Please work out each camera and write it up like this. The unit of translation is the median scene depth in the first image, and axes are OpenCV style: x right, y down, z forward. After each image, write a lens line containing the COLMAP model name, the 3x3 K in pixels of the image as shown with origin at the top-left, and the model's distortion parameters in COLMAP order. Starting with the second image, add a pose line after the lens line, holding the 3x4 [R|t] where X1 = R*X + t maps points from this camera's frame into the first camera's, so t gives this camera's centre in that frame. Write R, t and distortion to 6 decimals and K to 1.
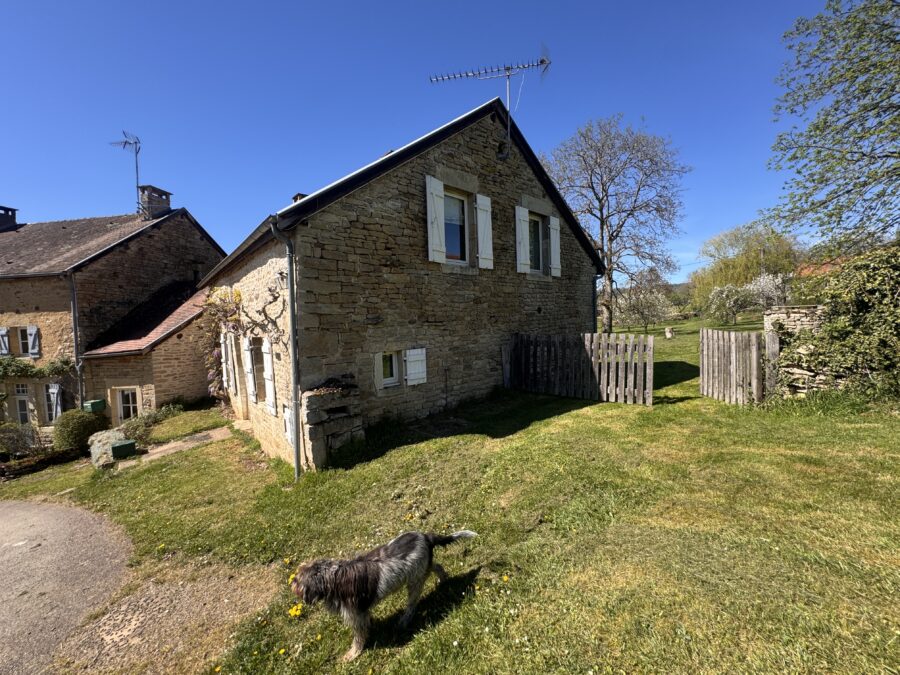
lens RADIAL K [[363.3, 0, 450.9], [0, 363.3, 337.2], [0, 0, 1]] dist [-0.000605, -0.000323]
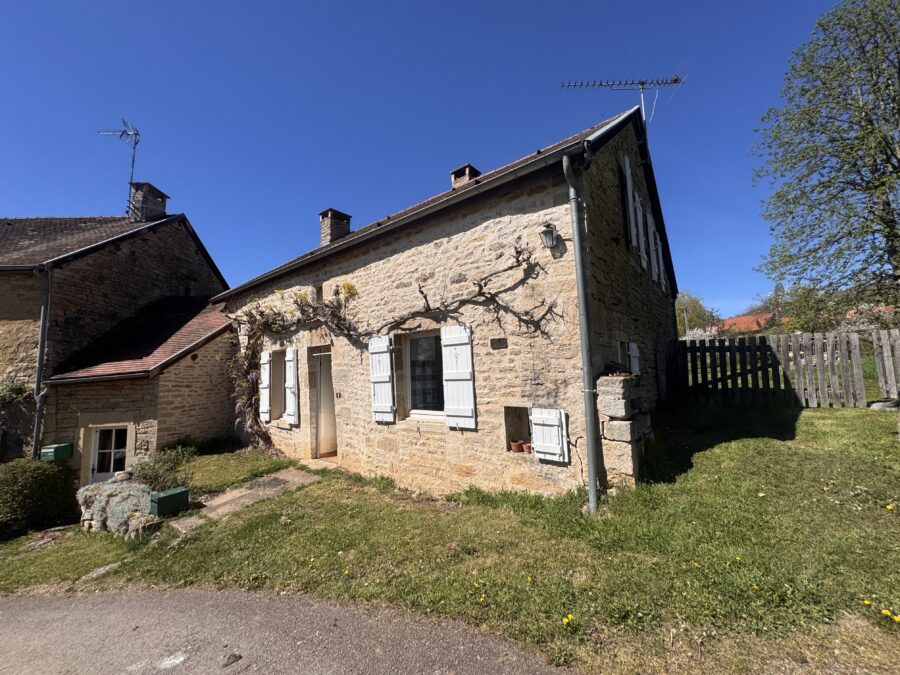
lens RADIAL K [[363.3, 0, 449.0], [0, 363.3, 336.5], [0, 0, 1]] dist [-0.000605, -0.000323]
pose [[0.983020, 0.022112, 0.182164, -0.366711], [0.006354, 0.988016, -0.154218, 0.079704], [-0.183391, 0.152756, 0.971099, 0.145770]]
